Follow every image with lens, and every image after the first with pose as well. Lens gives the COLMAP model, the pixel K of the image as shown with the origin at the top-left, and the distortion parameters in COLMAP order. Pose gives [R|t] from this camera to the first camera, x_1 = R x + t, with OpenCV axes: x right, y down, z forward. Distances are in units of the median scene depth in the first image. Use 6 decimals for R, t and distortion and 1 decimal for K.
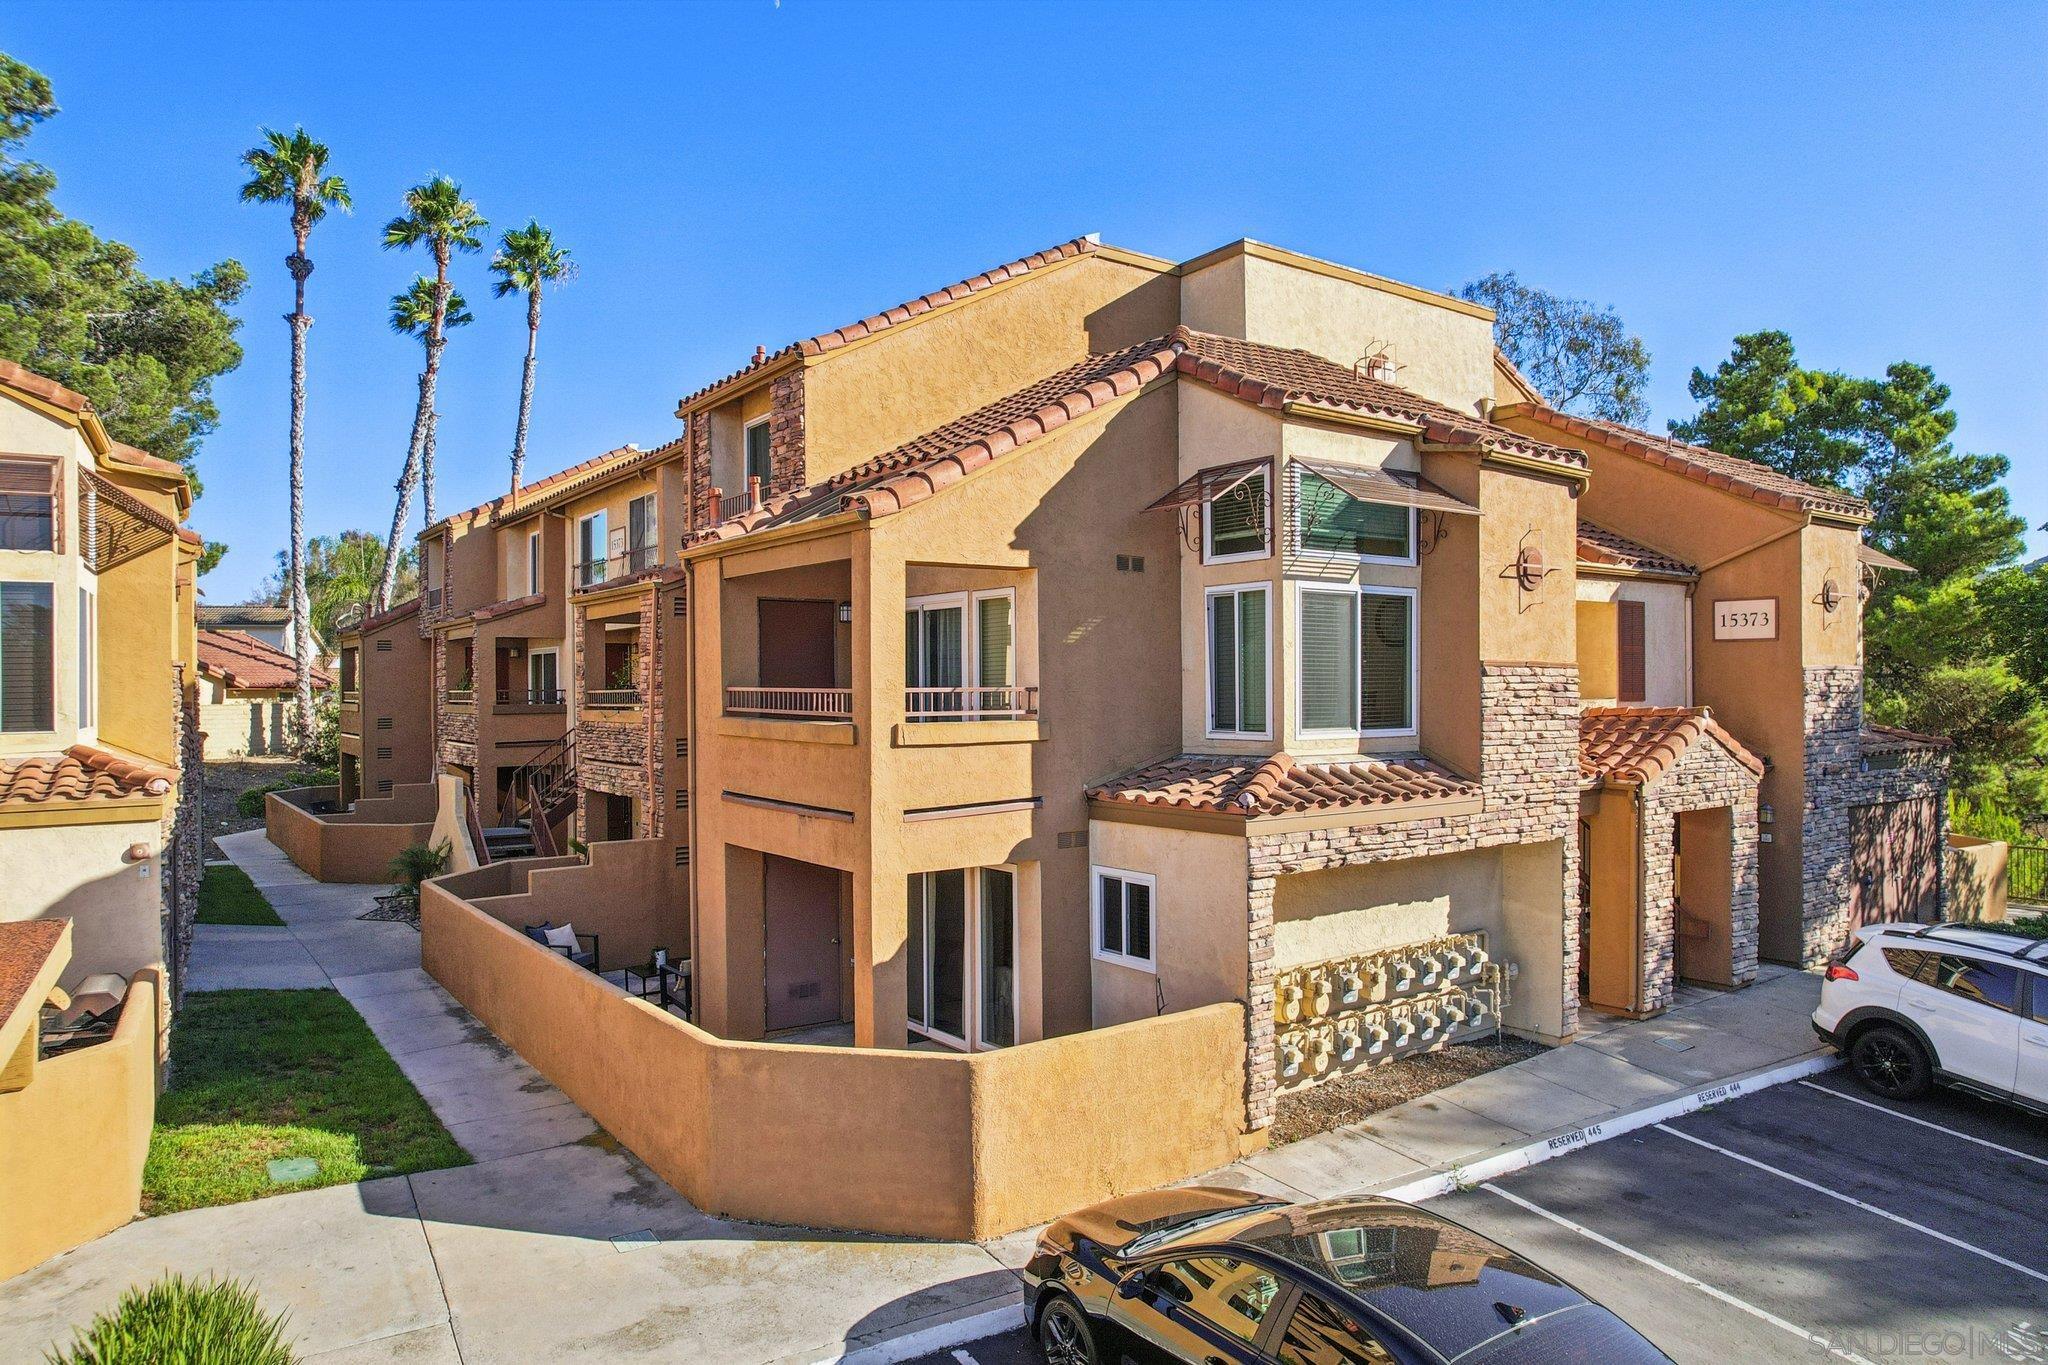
lens RADIAL K [[1309.2, 0, 1026.8], [0, 1309.2, 680.5], [0, 0, 1]] dist [-0.048396, 0.030568]
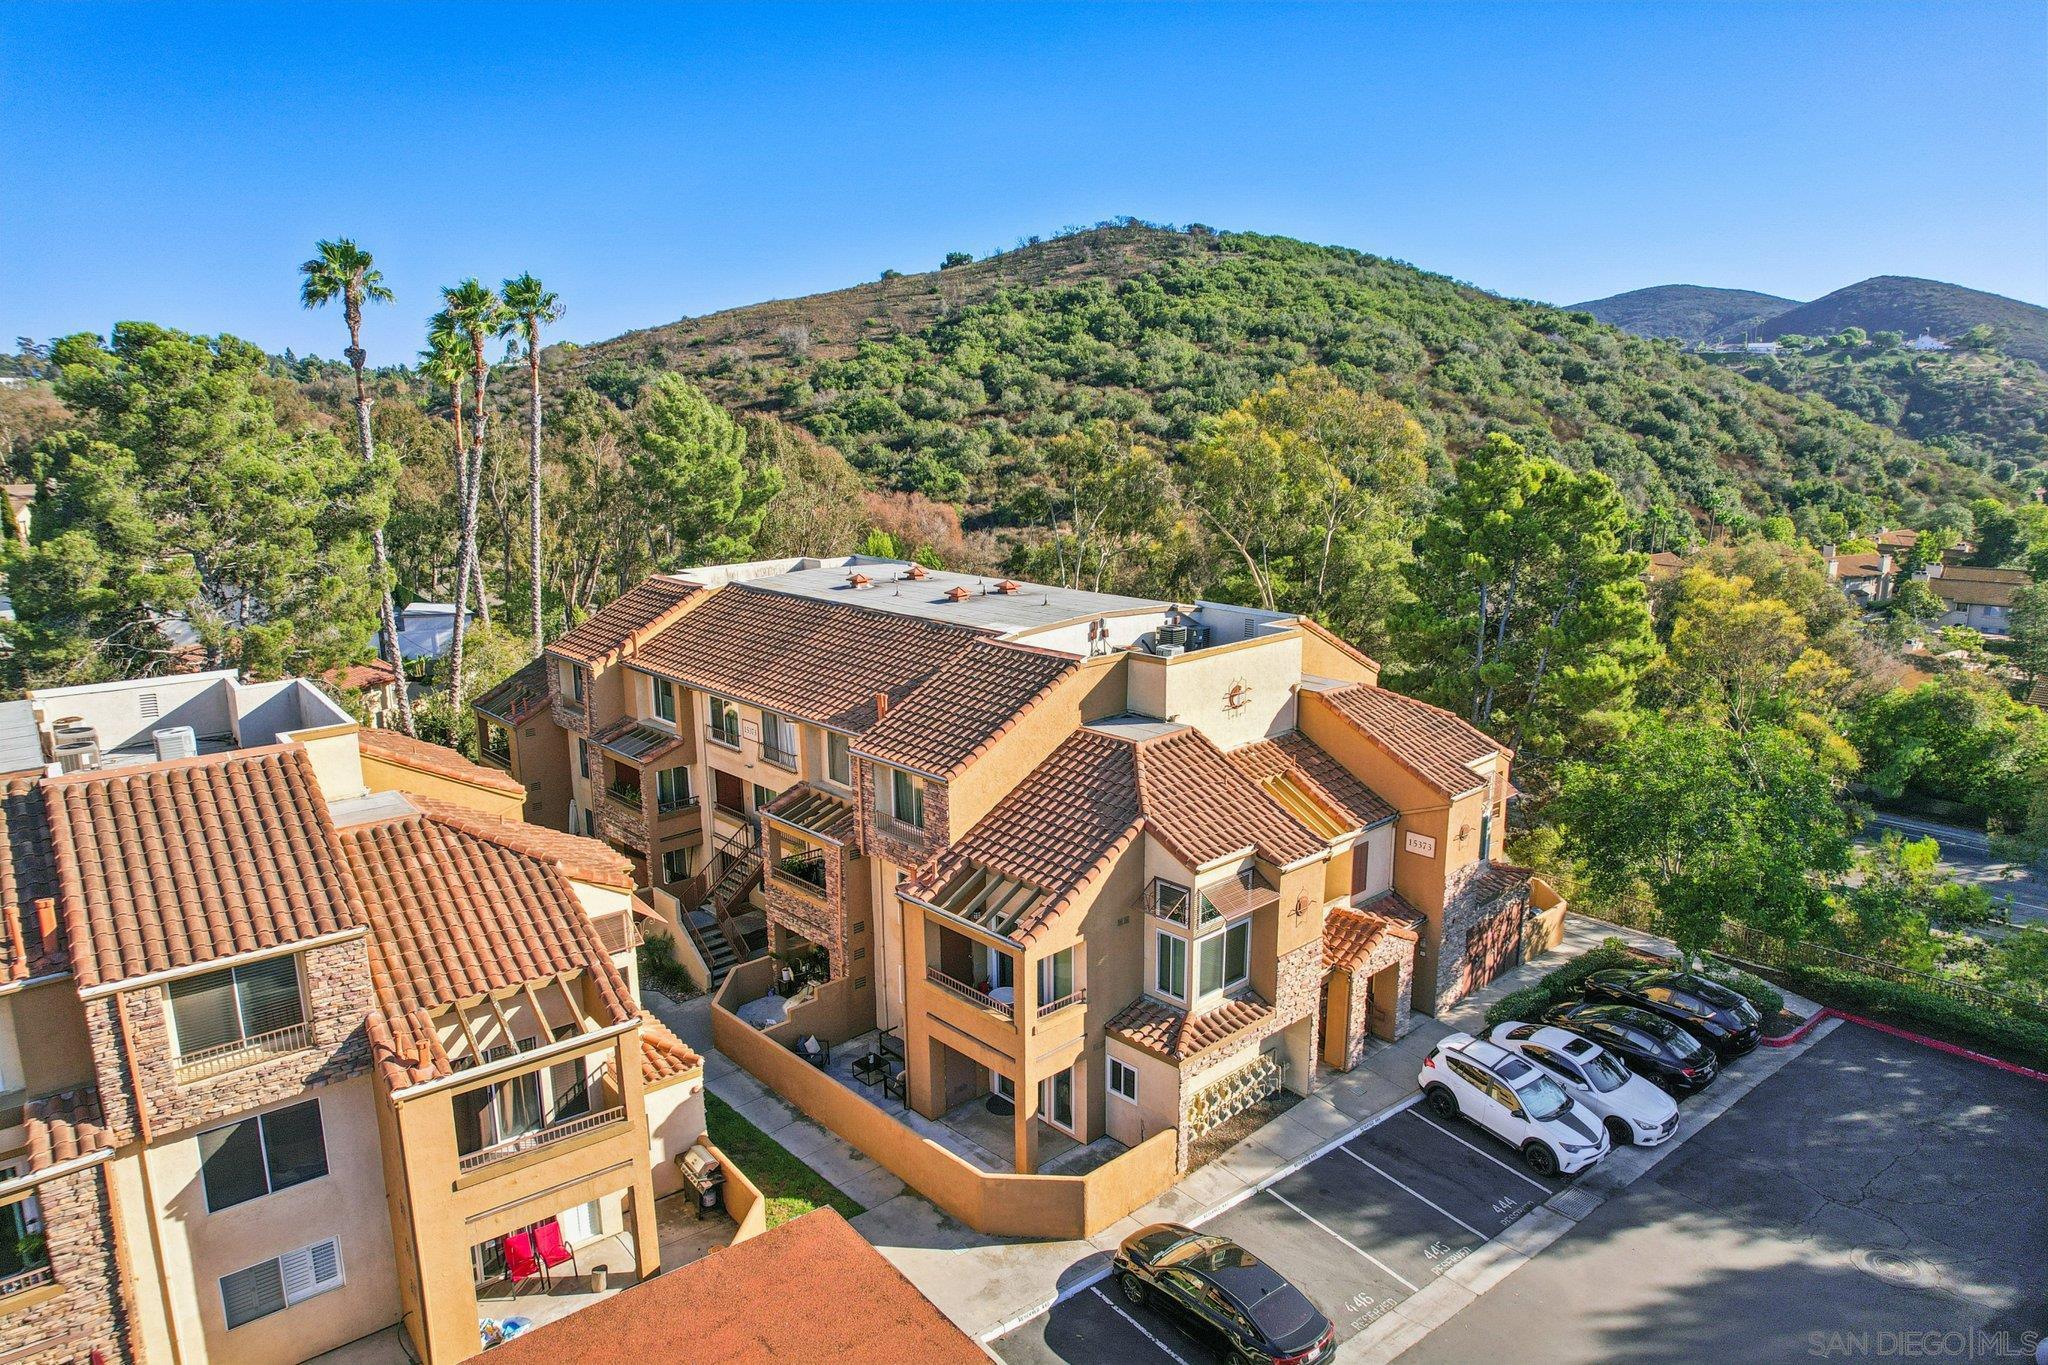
lens RADIAL K [[1309.2, 0, 1016.3], [0, 1309.2, 685.8], [0, 0, 1]] dist [-0.048396, 0.030568]
pose [[0.993379, -0.030248, 0.110834, -0.328602], [0.005071, 0.975323, 0.220726, -0.956331], [-0.114775, -0.218703, 0.969018, -1.008707]]
